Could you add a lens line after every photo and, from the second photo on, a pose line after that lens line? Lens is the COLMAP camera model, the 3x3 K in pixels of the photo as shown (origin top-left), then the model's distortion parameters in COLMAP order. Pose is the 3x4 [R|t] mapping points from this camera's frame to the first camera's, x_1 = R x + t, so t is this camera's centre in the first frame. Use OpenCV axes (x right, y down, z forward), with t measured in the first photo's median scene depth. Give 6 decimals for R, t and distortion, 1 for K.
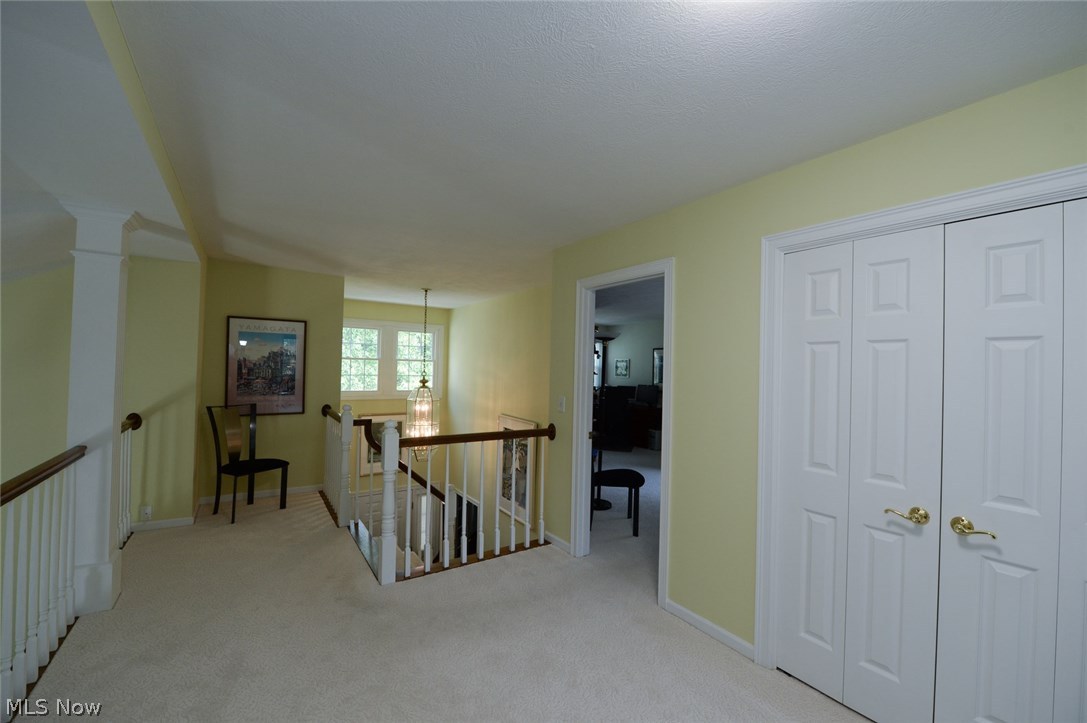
lens RADIAL K [[434.3, 0, 540.4], [0, 434.3, 363.4], [0, 0, 1]] dist [-0.015939, -0.001397]
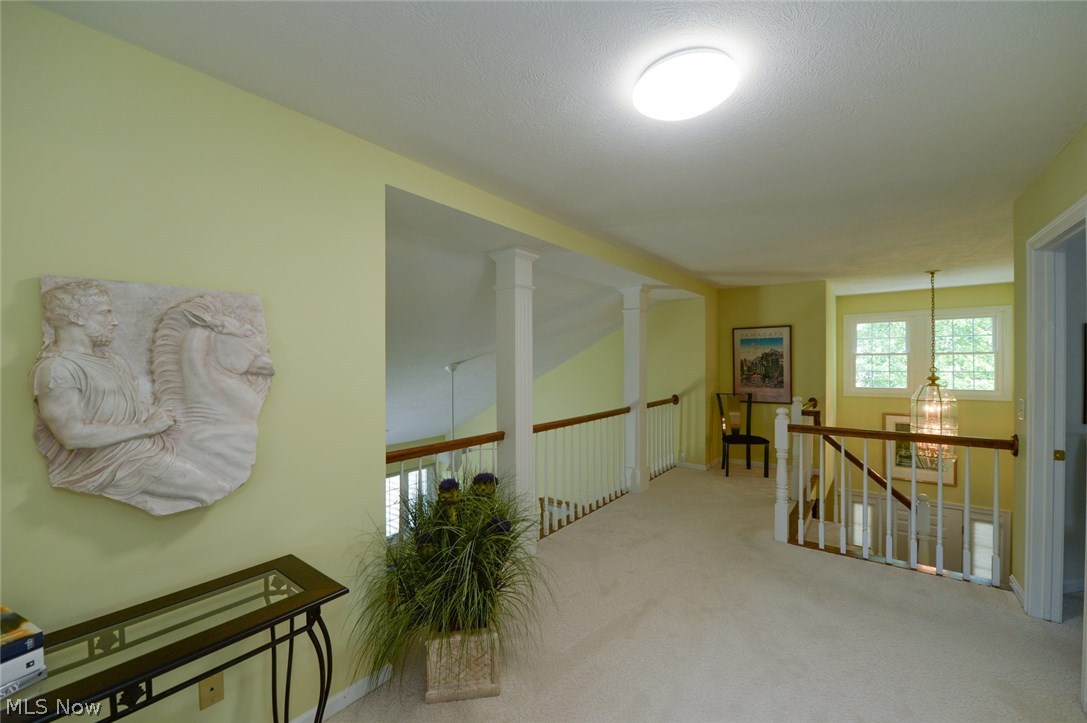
lens RADIAL K [[434.3, 0, 541.3], [0, 434.3, 361.9], [0, 0, 1]] dist [-0.015939, -0.001397]
pose [[0.309810, -0.022738, -0.950527, 0.387484], [0.026690, 0.999528, -0.015211, 0.001174], [0.950424, -0.020657, 0.310271, -0.008880]]
